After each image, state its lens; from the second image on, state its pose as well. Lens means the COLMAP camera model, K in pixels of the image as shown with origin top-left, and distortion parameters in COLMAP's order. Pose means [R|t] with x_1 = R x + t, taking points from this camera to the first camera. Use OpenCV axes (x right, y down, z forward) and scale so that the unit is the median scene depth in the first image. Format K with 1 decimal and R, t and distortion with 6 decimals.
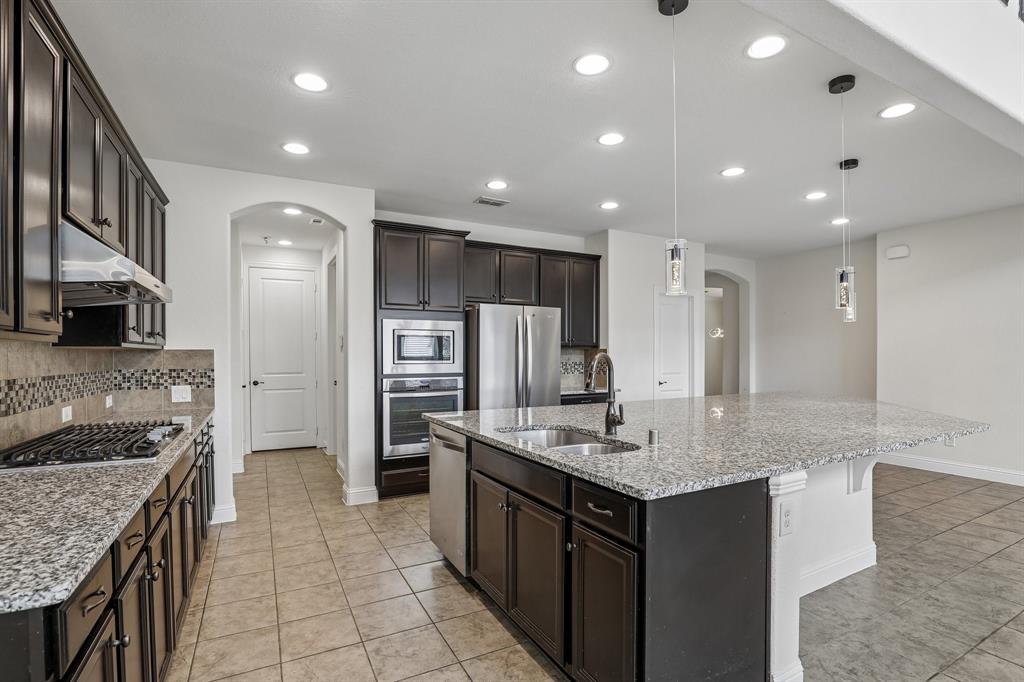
lens RADIAL K [[482.3, 0, 509.0], [0, 482.3, 363.2], [0, 0, 1]] dist [-0.028709, 0.003750]
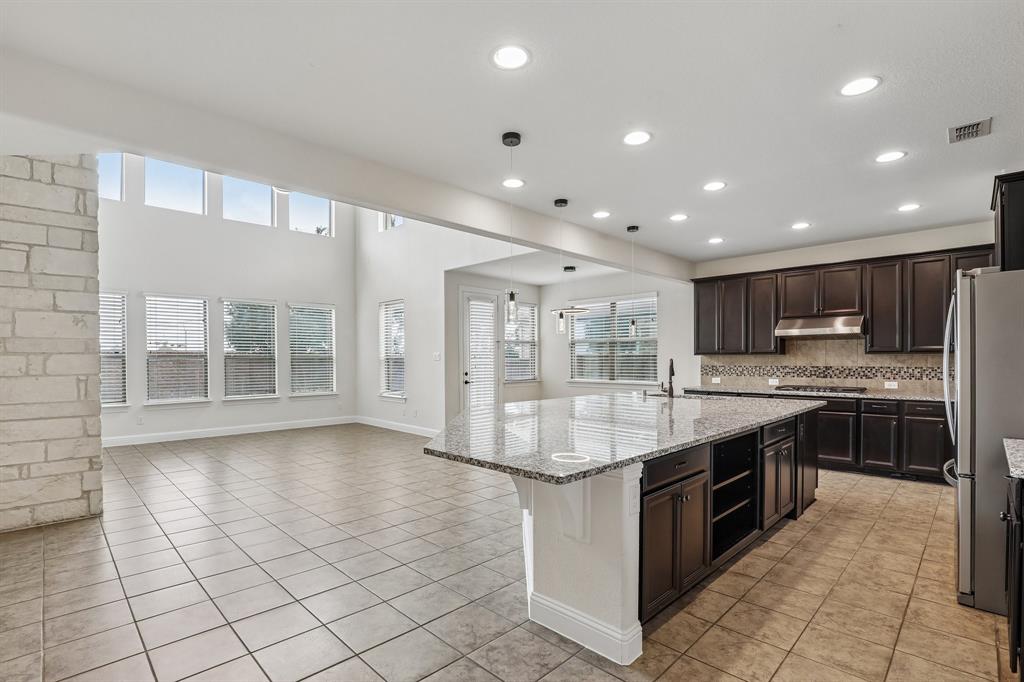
lens RADIAL K [[482.3, 0, 515.0], [0, 482.3, 362.7], [0, 0, 1]] dist [-0.028709, 0.003750]
pose [[-0.952588, 0.012215, -0.304017, 0.982649], [0.004564, 0.999655, 0.025865, -0.042302], [0.304228, 0.023251, -0.952316, 1.828259]]
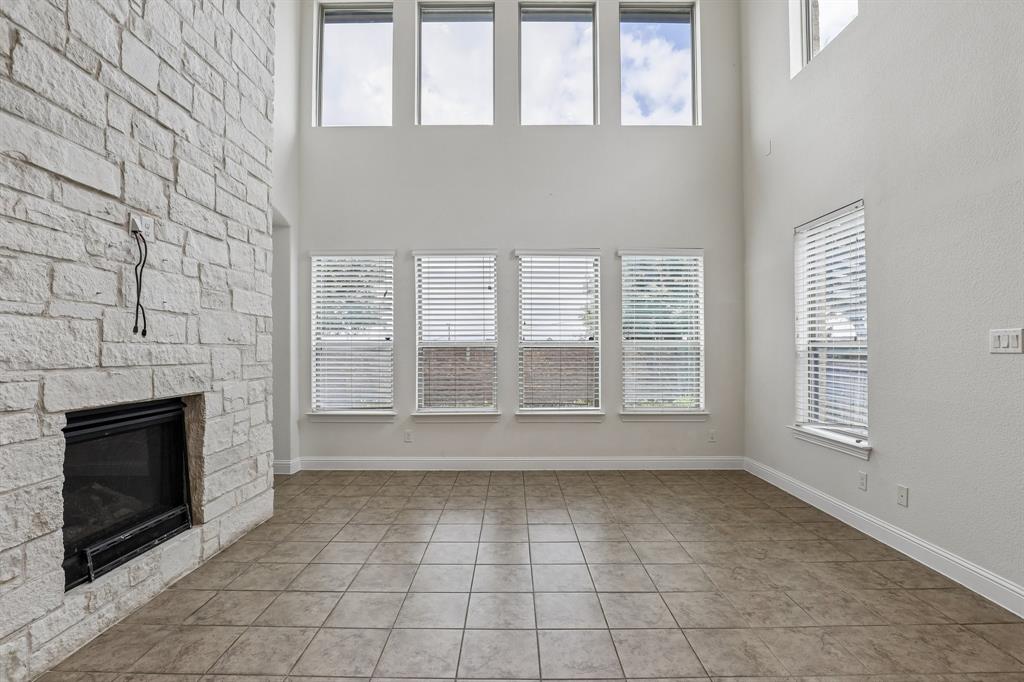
lens RADIAL K [[482.3, 0, 516.9], [0, 482.3, 345.6], [0, 0, 1]] dist [-0.028709, 0.003750]
pose [[-0.889138, 0.009506, 0.457540, 0.962237], [0.012087, 0.999923, 0.002715, -0.017762], [-0.457479, 0.007944, -0.889185, 0.514915]]
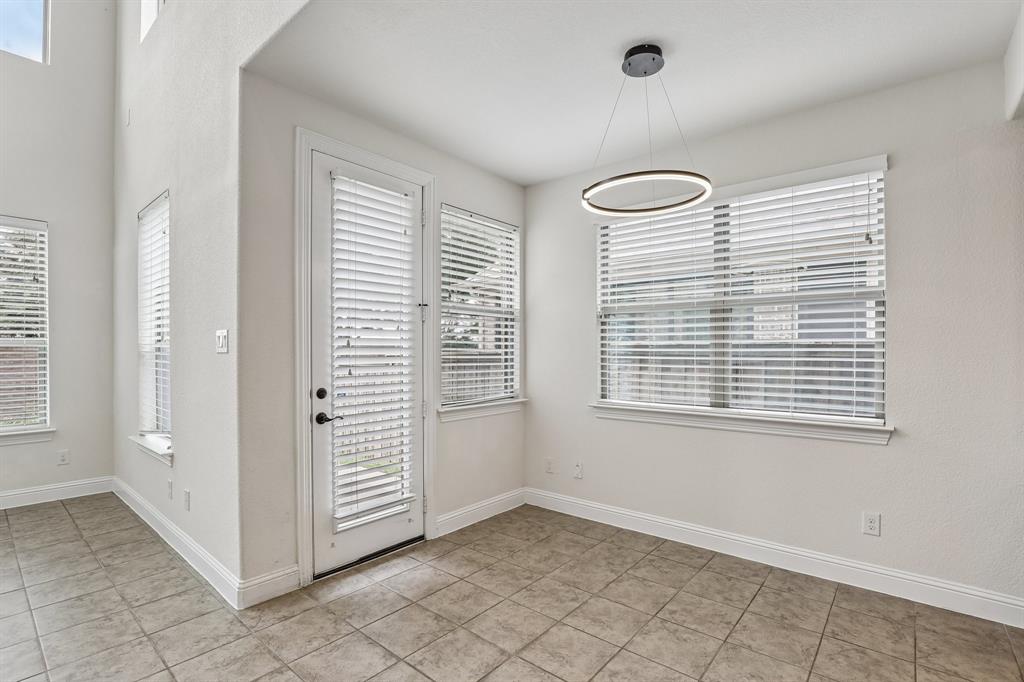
lens RADIAL K [[482.3, 0, 512.5], [0, 482.3, 352.3], [0, 0, 1]] dist [-0.028709, 0.003750]
pose [[-0.925571, 0.004558, -0.378548, 0.518491], [-0.003374, 0.999788, 0.020290, -0.014932], [0.378560, 0.020057, -0.925359, 0.422717]]
